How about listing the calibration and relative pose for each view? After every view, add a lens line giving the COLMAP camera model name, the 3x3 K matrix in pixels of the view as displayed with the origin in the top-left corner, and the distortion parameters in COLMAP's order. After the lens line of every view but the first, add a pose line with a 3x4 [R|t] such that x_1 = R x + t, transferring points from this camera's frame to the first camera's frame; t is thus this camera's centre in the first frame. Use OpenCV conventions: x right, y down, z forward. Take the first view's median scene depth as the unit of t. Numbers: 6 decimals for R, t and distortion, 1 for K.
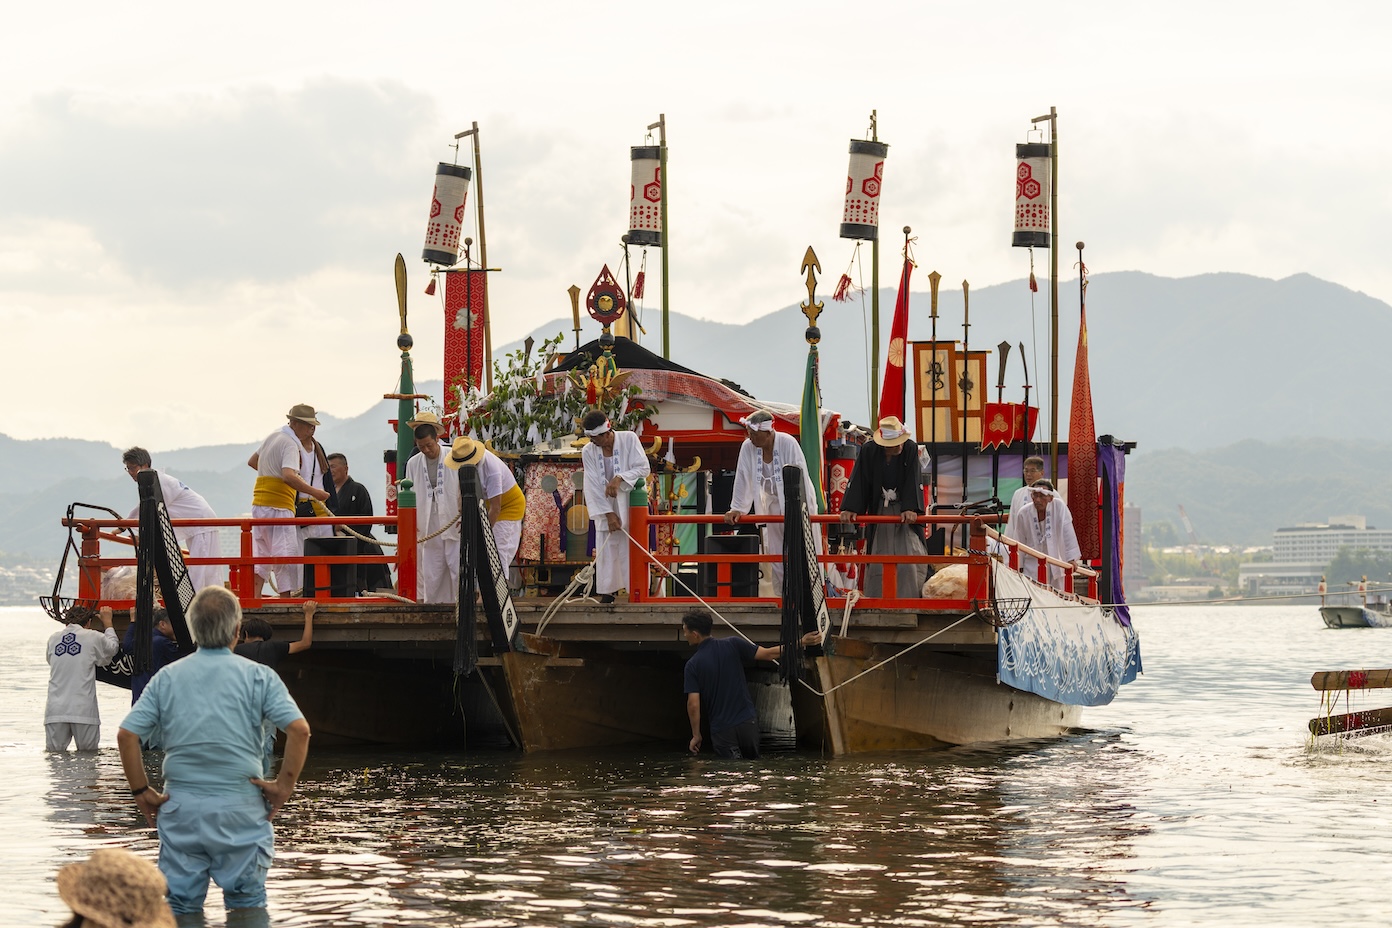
lens RADIAL K [[4087.2, 0, 697.0], [0, 4087.2, 467.7], [0, 0, 1]] dist [-0.162701, 0.000000]
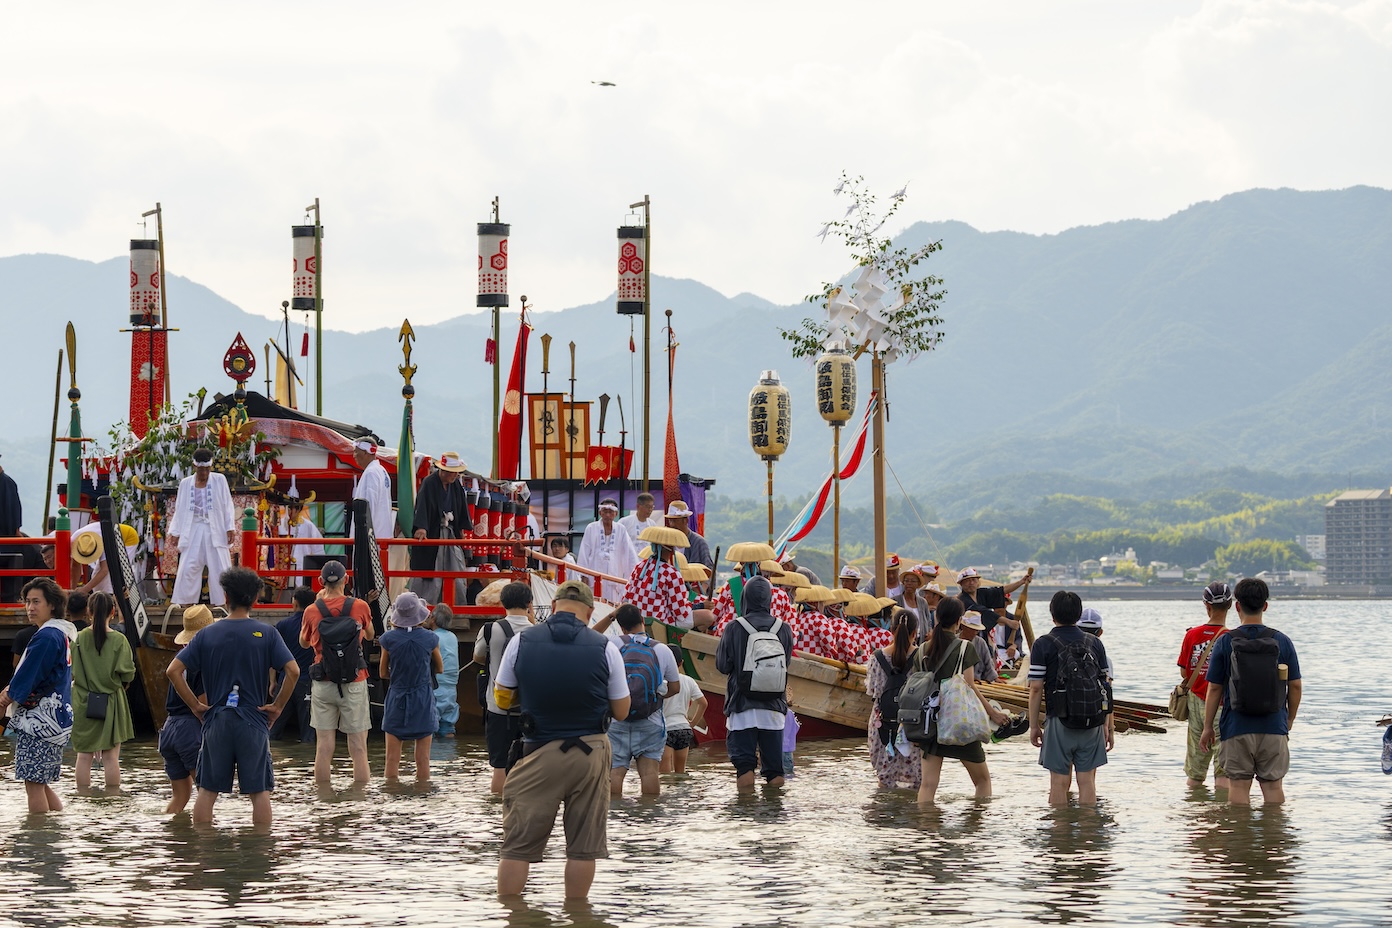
lens RADIAL K [[4298.4, 0, 695.2], [0, 4298.4, 459.2], [0, 0, 1]] dist [0.098602, 0.000000]
pose [[0.999537, 0.005574, 0.029896, 0.064372], [-0.005298, 0.999943, -0.009280, -0.000641], [-0.029946, 0.009117, 0.999510, -0.243671]]
